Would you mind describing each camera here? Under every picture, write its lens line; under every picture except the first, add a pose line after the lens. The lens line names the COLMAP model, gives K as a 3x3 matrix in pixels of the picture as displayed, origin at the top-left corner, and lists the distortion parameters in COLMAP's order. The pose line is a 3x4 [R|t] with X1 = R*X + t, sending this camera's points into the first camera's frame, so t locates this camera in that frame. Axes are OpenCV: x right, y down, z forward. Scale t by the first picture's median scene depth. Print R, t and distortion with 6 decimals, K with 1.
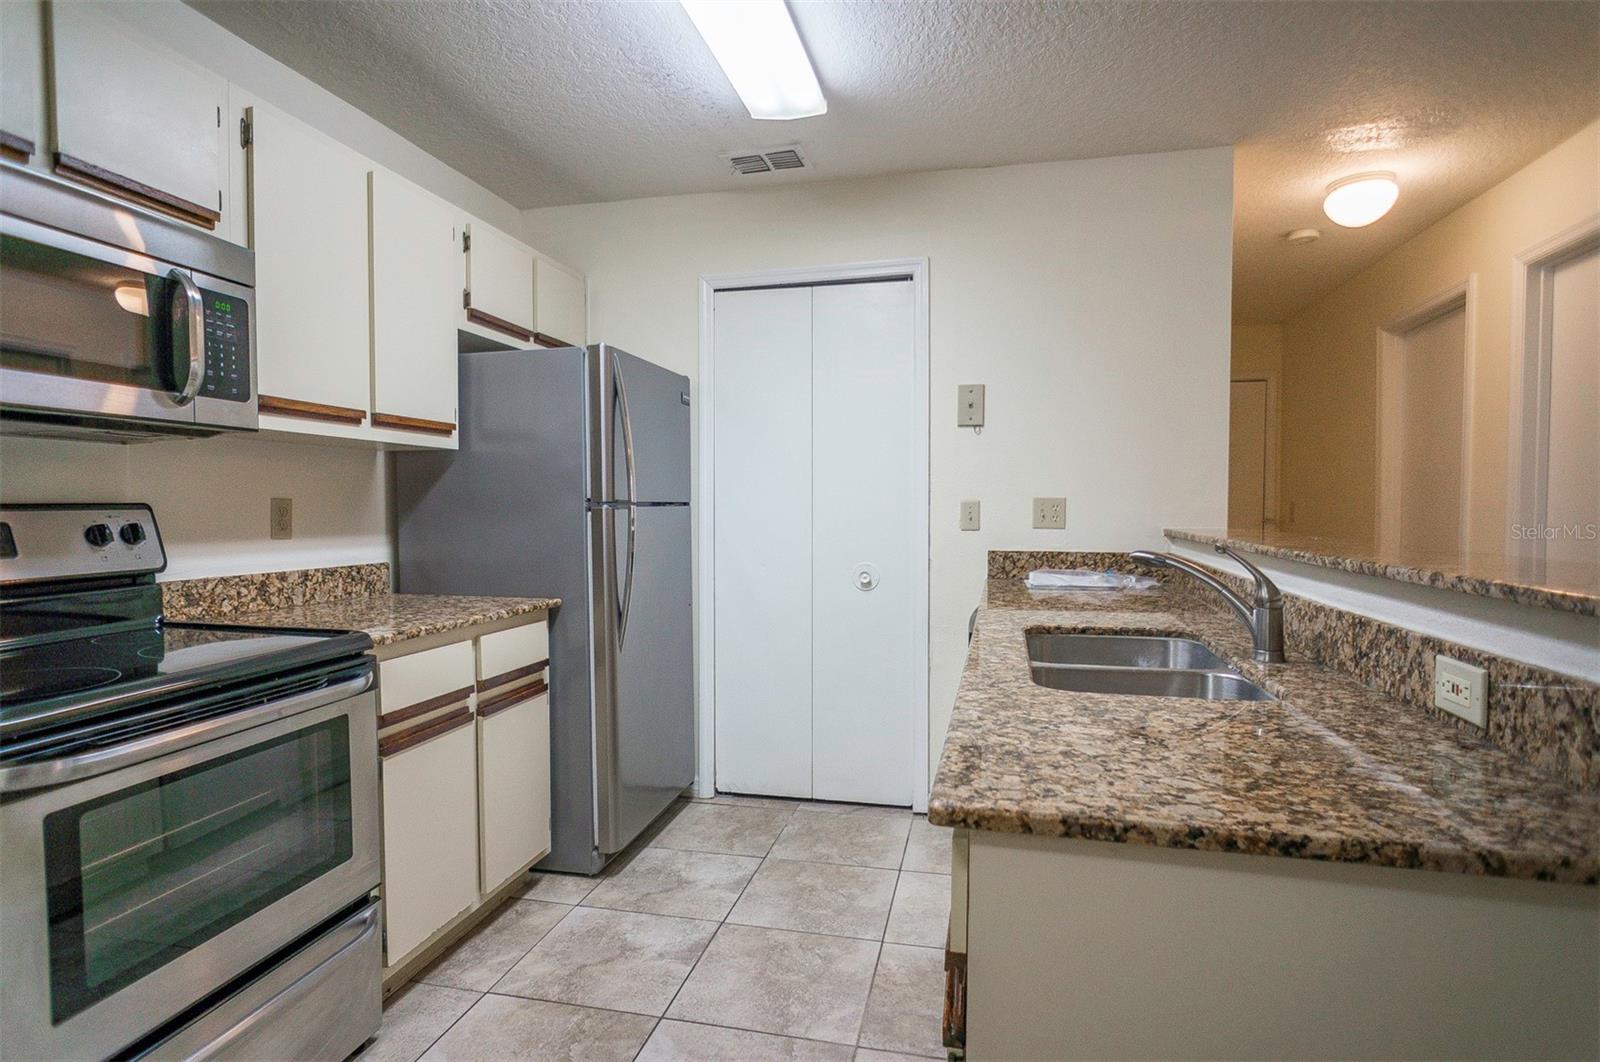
lens RADIAL K [[830.3, 0, 795.7], [0, 830.3, 534.2], [0, 0, 1]] dist [-0.018001, 0.006227]
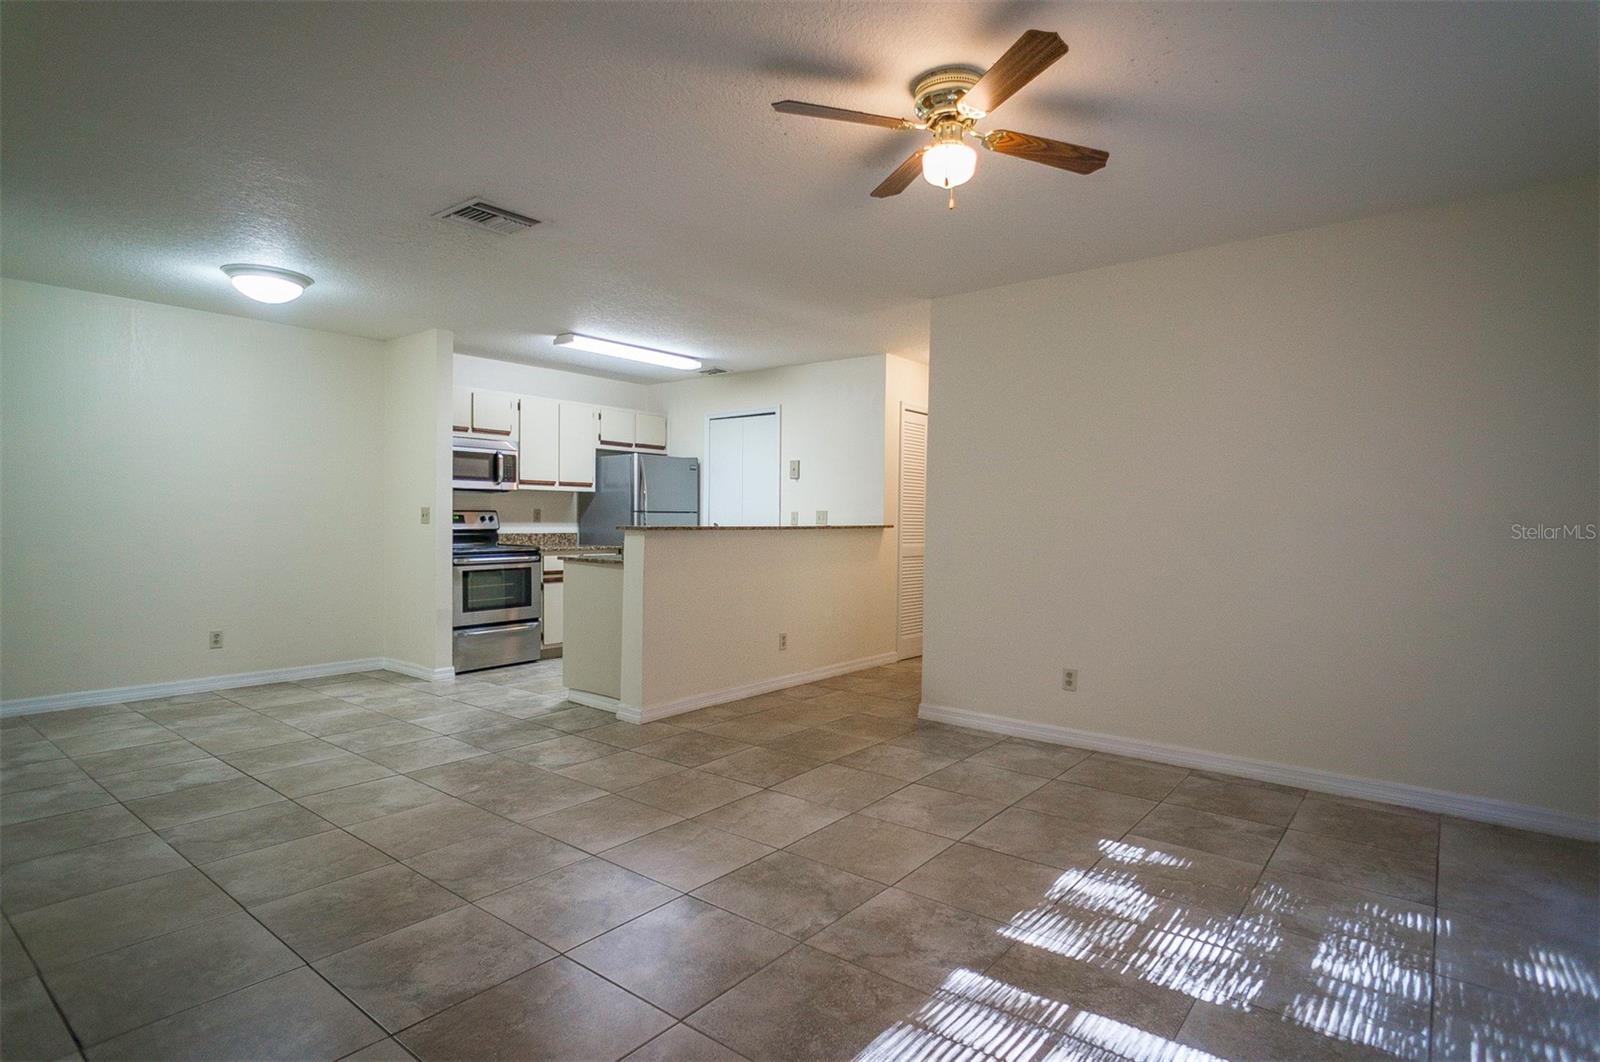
lens RADIAL K [[830.3, 0, 790.6], [0, 830.3, 537.6], [0, 0, 1]] dist [-0.018001, 0.006227]
pose [[0.902681, 0.019383, -0.429873, 1.522342], [-0.024235, 0.999689, -0.005815, 0.056282], [0.429627, 0.015667, 0.902871, -1.348225]]
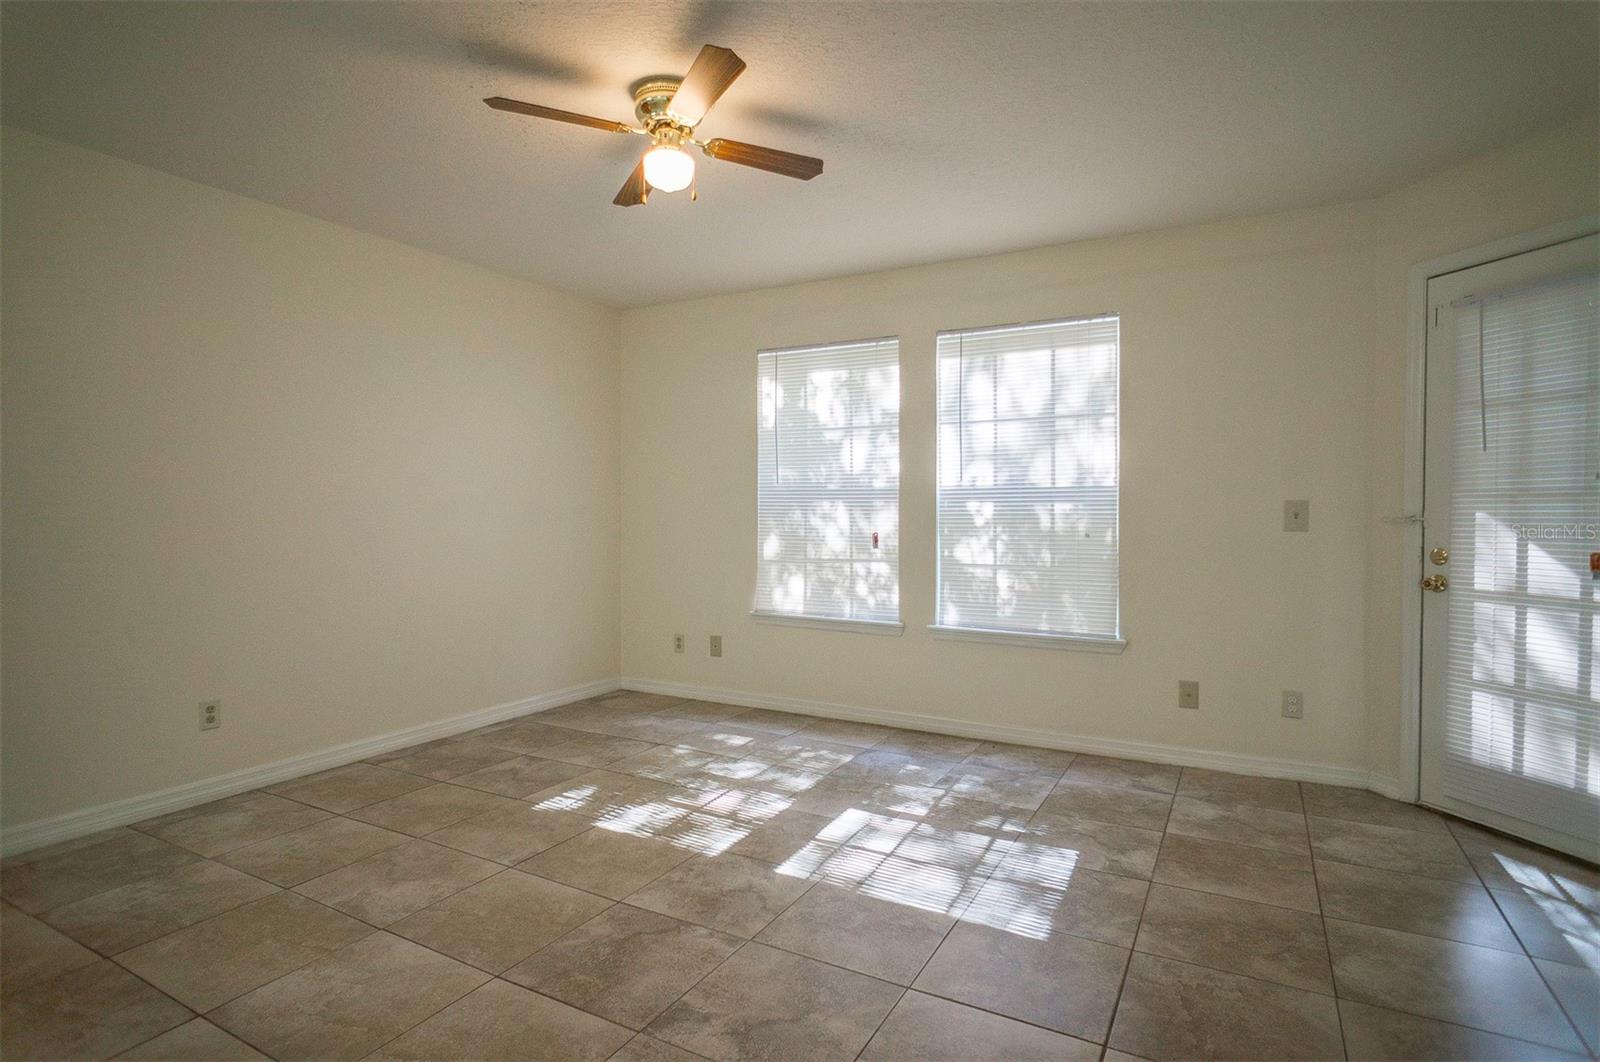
lens RADIAL K [[830.3, 0, 800.9], [0, 830.3, 530.6], [0, 0, 1]] dist [-0.018001, 0.006227]
pose [[0.266650, -0.021641, 0.963551, 0.258641], [0.031531, 0.999409, 0.013720, 0.043867], [-0.963278, 0.026723, 0.267174, -0.791807]]
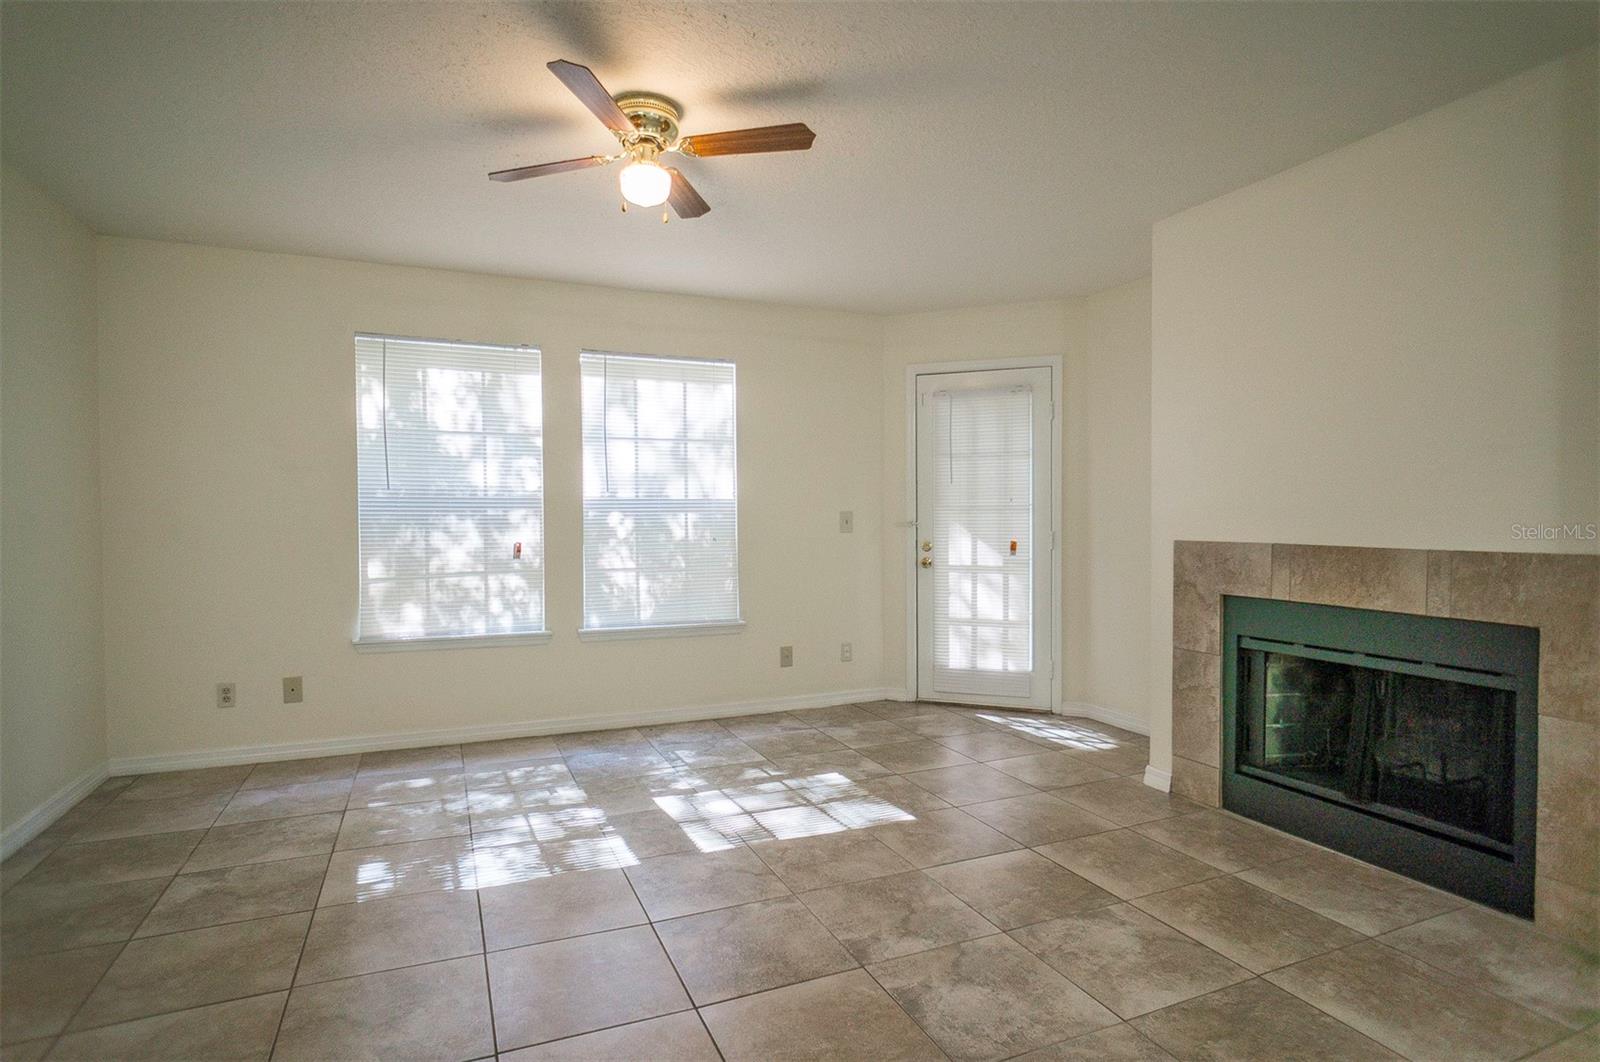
lens RADIAL K [[830.3, 0, 794.1], [0, 830.3, 535.1], [0, 0, 1]] dist [-0.018001, 0.006227]
pose [[-0.598595, -0.020025, 0.800802, 0.269233], [0.028664, 0.998512, 0.046395, -0.005426], [-0.800539, 0.050726, -0.597130, 0.153641]]
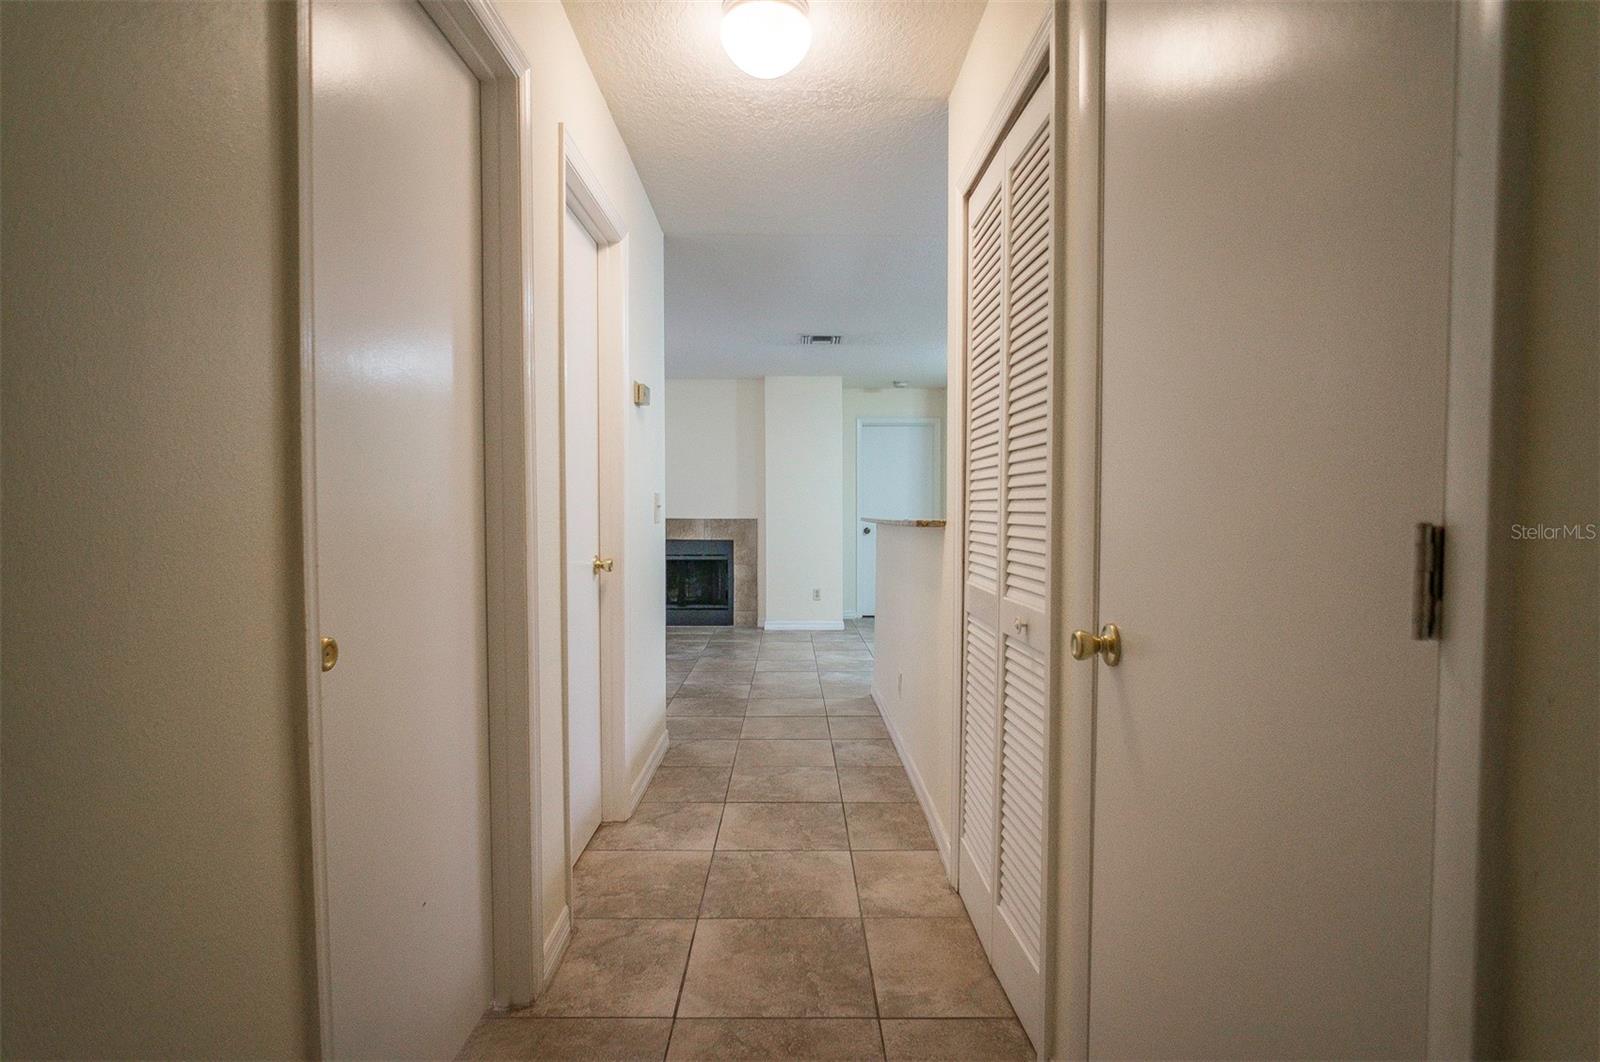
lens RADIAL K [[830.3, 0, 795.3], [0, 830.3, 532.6], [0, 0, 1]] dist [-0.018001, 0.006227]
pose [[-0.967484, 0.005277, -0.252876, 1.142339], [-0.011133, 0.997925, 0.063420, -0.076084], [0.252686, 0.064173, -0.965418, 2.251990]]
